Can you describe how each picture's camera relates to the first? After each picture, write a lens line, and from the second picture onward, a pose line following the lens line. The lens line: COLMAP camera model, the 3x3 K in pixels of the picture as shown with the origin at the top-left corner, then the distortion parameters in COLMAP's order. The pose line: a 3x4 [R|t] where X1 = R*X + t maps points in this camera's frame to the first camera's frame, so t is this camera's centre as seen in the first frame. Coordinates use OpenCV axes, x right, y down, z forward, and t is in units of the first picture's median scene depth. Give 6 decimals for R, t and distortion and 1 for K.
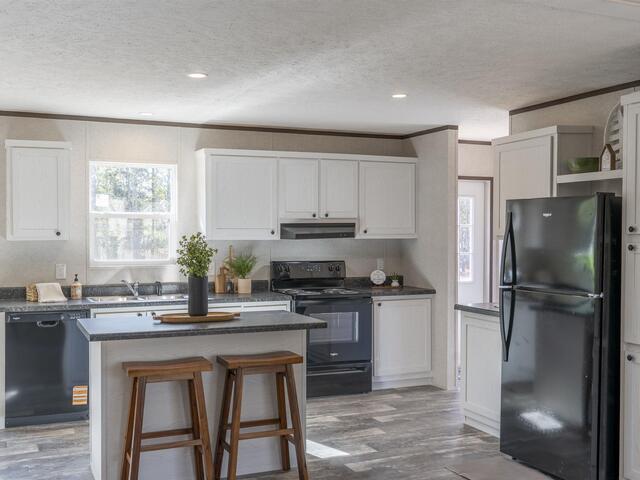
lens RADIAL K [[673.2, 0, 320.0], [0, 673.2, 240.0], [0, 0, 1]] dist [-0.009554, -0.008485]
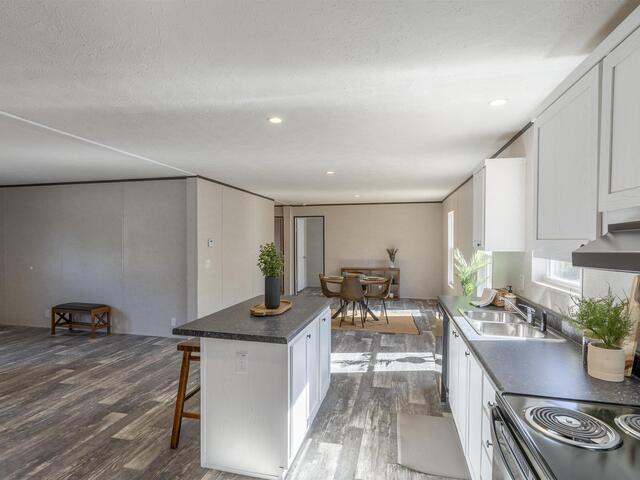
lens RADIAL K [[346.5, 0, 320.0], [0, 346.5, 240.0], [0, 0, 1]] dist [-0.001099, -0.000592]
pose [[-0.605620, -0.010380, -0.795686, 0.231255], [-0.013527, 0.999905, -0.002749, -0.012866], [0.795639, 0.009099, -0.605703, 1.109429]]
